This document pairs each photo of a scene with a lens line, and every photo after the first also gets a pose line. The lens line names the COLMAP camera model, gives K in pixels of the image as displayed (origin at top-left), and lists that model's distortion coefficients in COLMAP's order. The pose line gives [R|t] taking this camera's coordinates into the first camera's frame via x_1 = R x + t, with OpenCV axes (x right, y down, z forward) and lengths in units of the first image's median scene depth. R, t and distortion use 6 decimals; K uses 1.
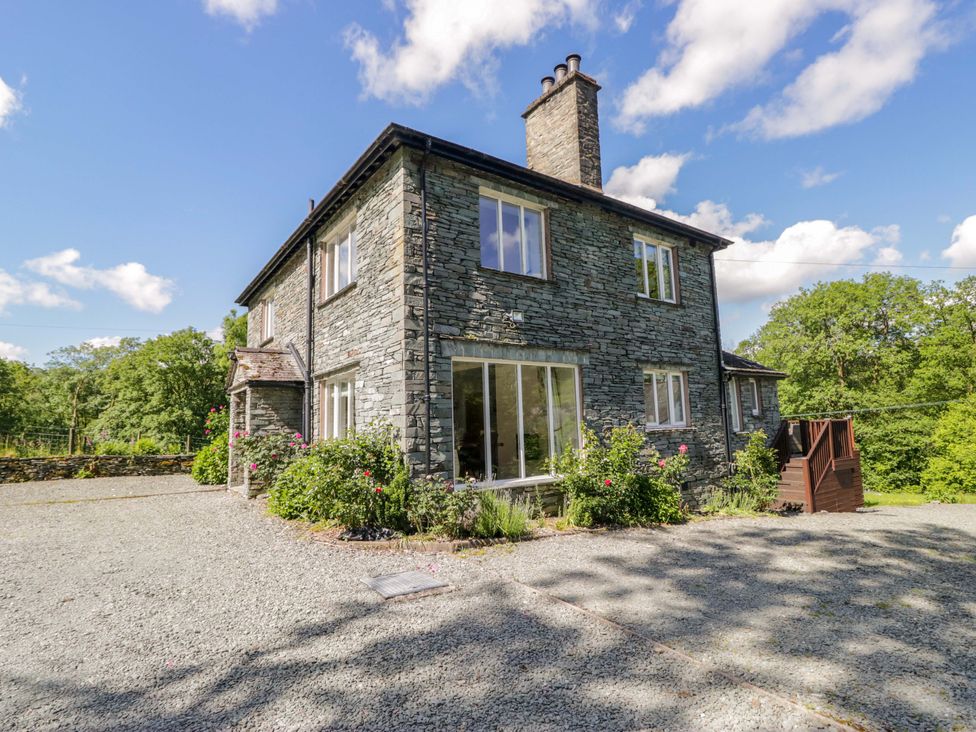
lens RADIAL K [[519.4, 0, 487.8], [0, 519.4, 359.5], [0, 0, 1]] dist [-0.013637, 0.001841]
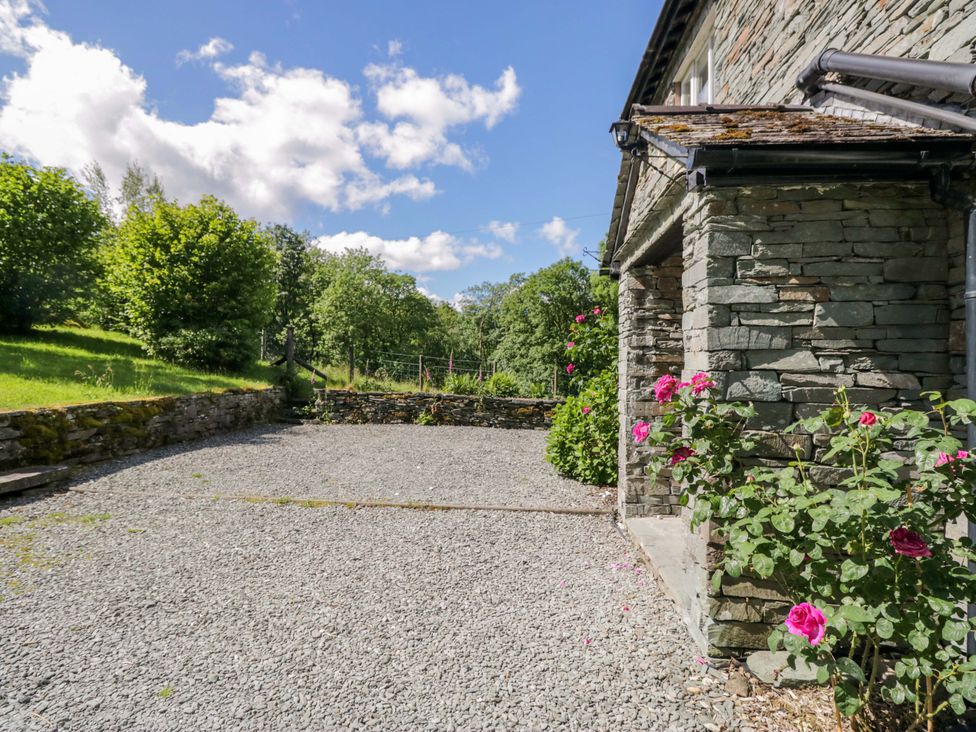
lens RADIAL K [[519.4, 0, 483.7], [0, 519.4, 359.8], [0, 0, 1]] dist [-0.013637, 0.001841]
pose [[0.769926, 0.028427, -0.637500, -0.232756], [0.051174, 0.993039, 0.106086, 0.060453], [0.636078, -0.114302, 0.763112, 0.451727]]
